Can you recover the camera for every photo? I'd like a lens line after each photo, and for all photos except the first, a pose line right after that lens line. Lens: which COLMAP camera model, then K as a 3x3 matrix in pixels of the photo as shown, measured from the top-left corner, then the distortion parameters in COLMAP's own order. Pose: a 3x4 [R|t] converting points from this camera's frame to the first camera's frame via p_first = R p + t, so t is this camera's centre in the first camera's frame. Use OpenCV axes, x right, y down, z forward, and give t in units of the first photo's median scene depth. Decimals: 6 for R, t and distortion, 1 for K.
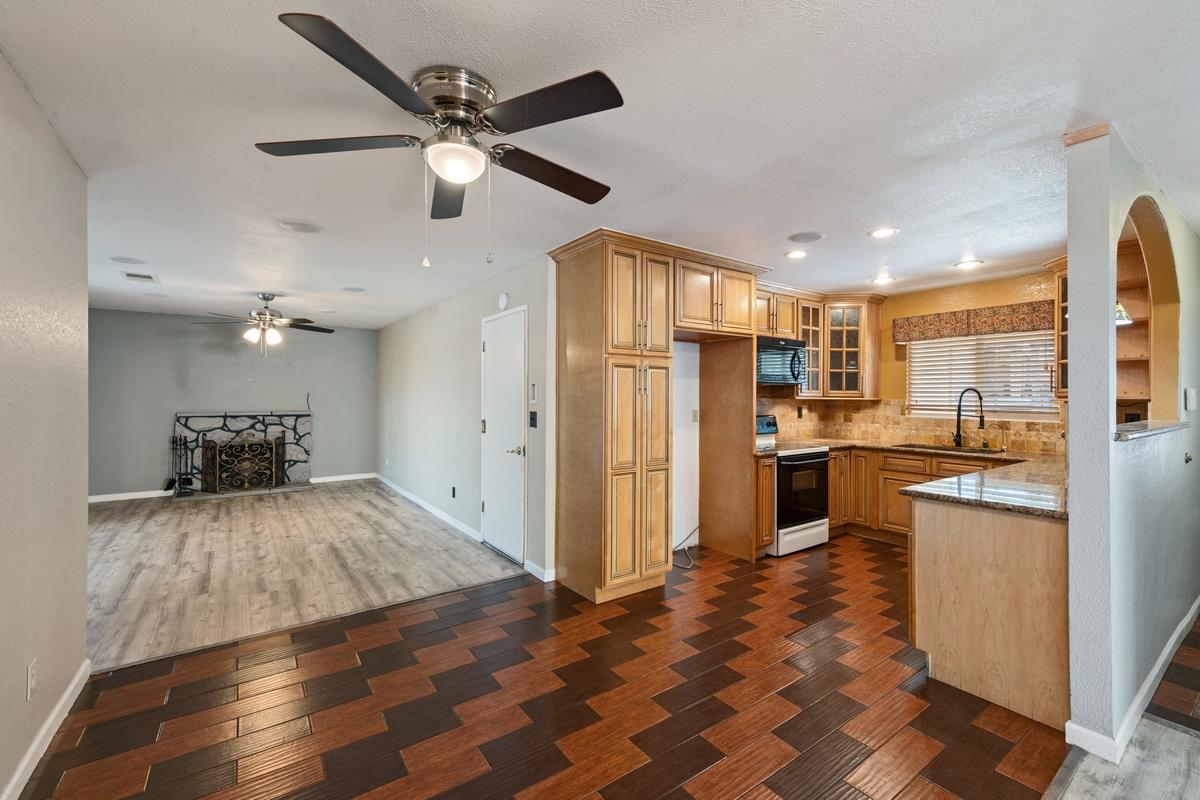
lens RADIAL K [[501.0, 0, 600.2], [0, 501.0, 393.3], [0, 0, 1]] dist [0.006124, -0.000922]
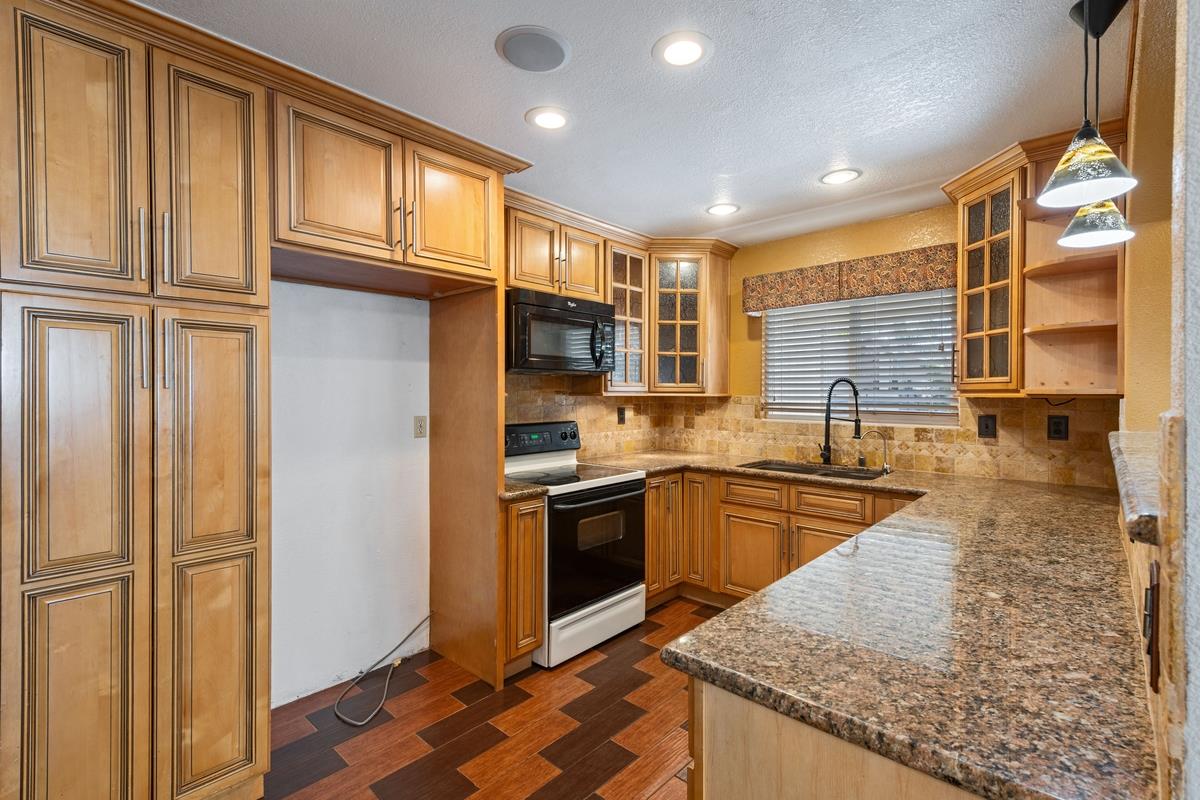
lens RADIAL K [[537.0, 0, 600.9], [0, 537.0, 395.9], [0, 0, 1]] dist [0.009856, -0.001062]
pose [[0.978031, -0.005803, 0.208378, 0.272730], [0.003353, 0.999921, 0.012108, 0.003244], [-0.208432, -0.011143, 0.977973, 0.366610]]
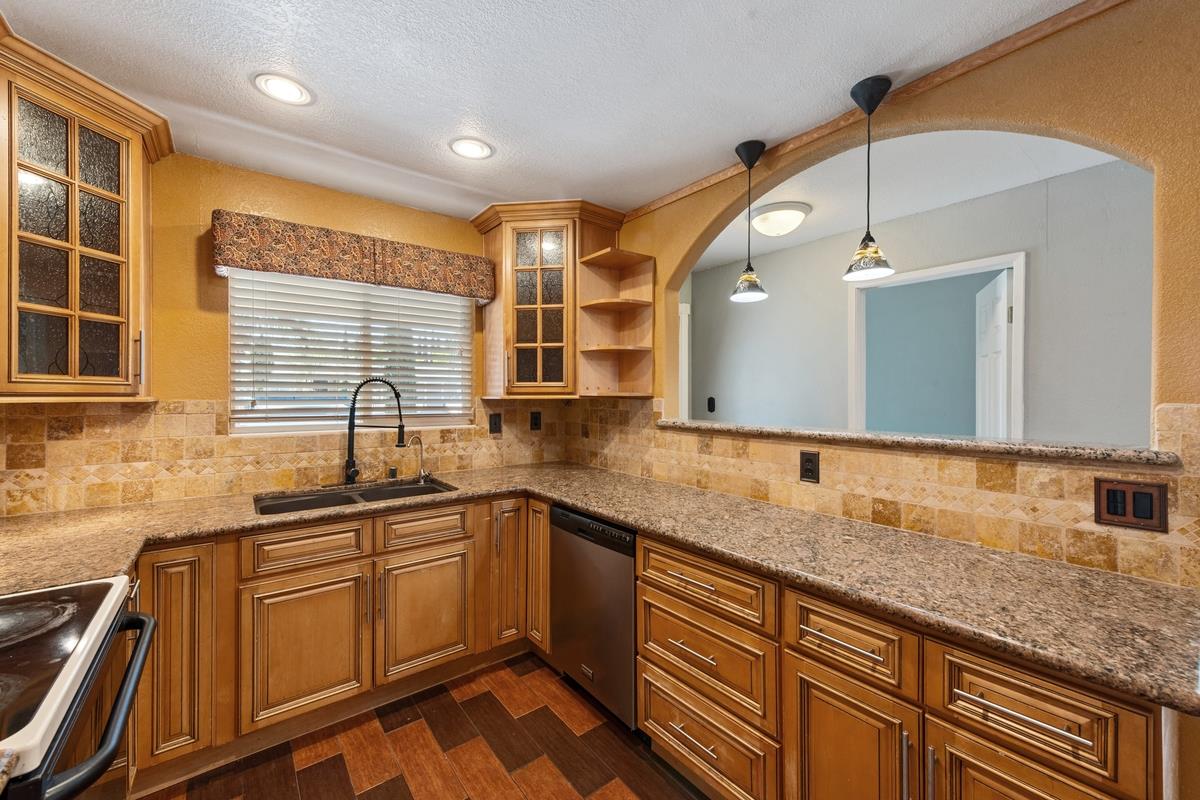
lens RADIAL K [[474.9, 0, 599.9], [0, 474.9, 395.3], [0, 0, 1]] dist [0.011554, -0.002183]
pose [[-0.051593, -0.008915, 0.998628, 0.187345], [-0.007408, 0.999936, 0.008543, 0.002989], [-0.998641, -0.006957, -0.051656, 0.793196]]
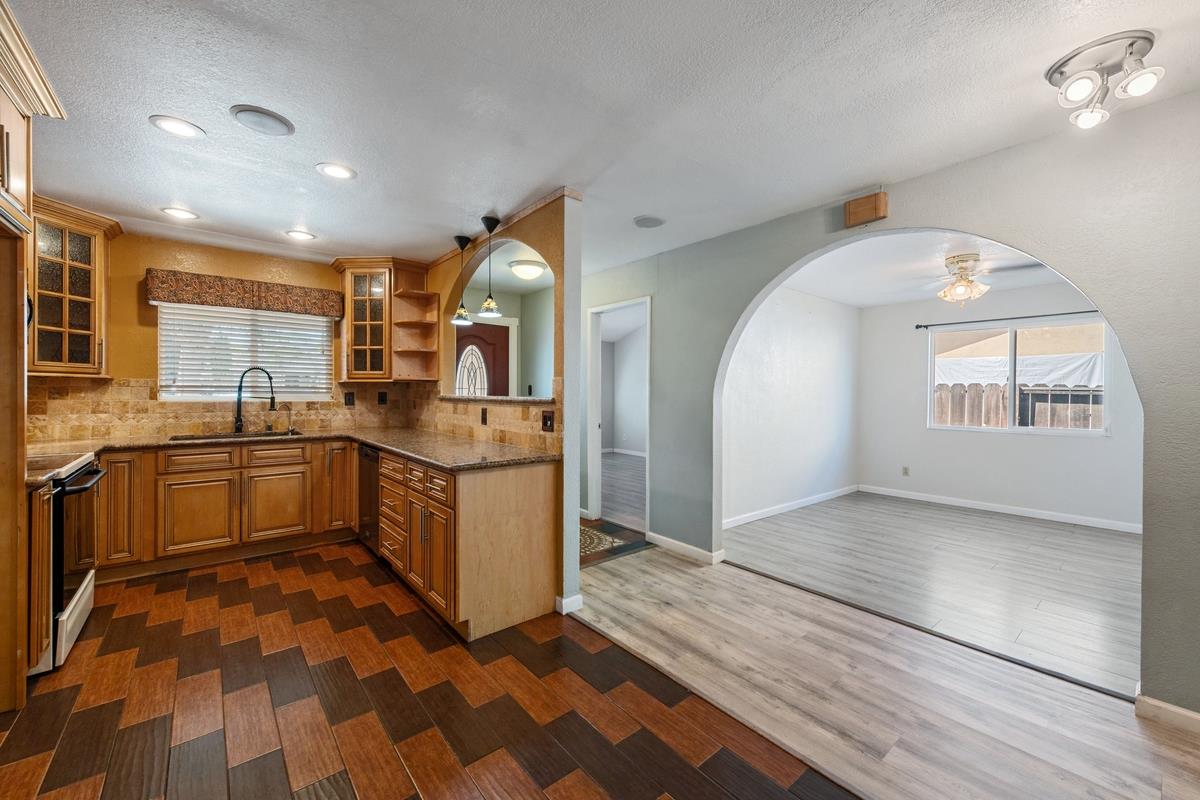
lens RADIAL K [[474.9, 0, 605.1], [0, 474.9, 395.2], [0, 0, 1]] dist [0.011554, -0.002183]
pose [[-0.086127, -0.011823, 0.996214, -0.190416], [-0.012822, 0.999860, 0.010758, 0.023784], [-0.996202, -0.011847, -0.086267, 0.452424]]
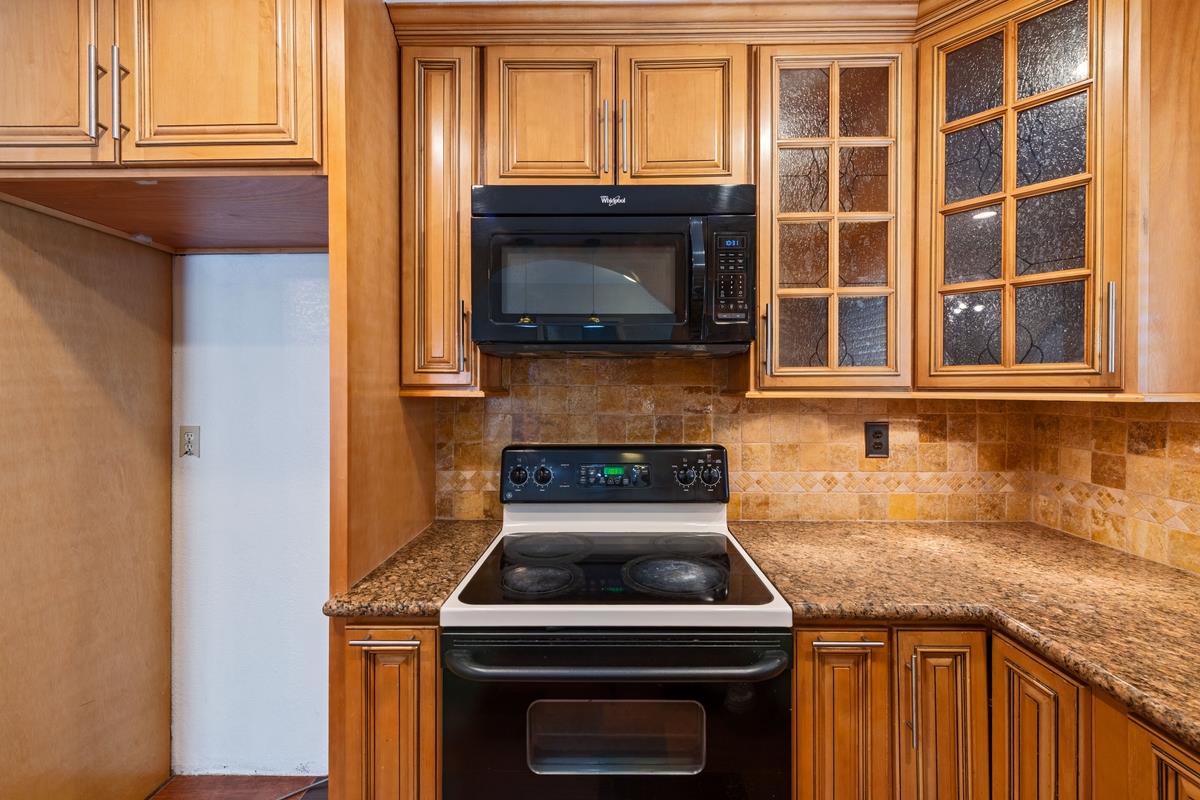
lens RADIAL K [[474.9, 0, 607.3], [0, 474.9, 391.8], [0, 0, 1]] dist [0.011554, -0.002183]
pose [[0.809690, -0.003539, -0.586847, 0.541890], [0.007865, 0.999957, 0.004822, 0.006755], [0.586805, -0.008520, 0.809683, 0.814903]]
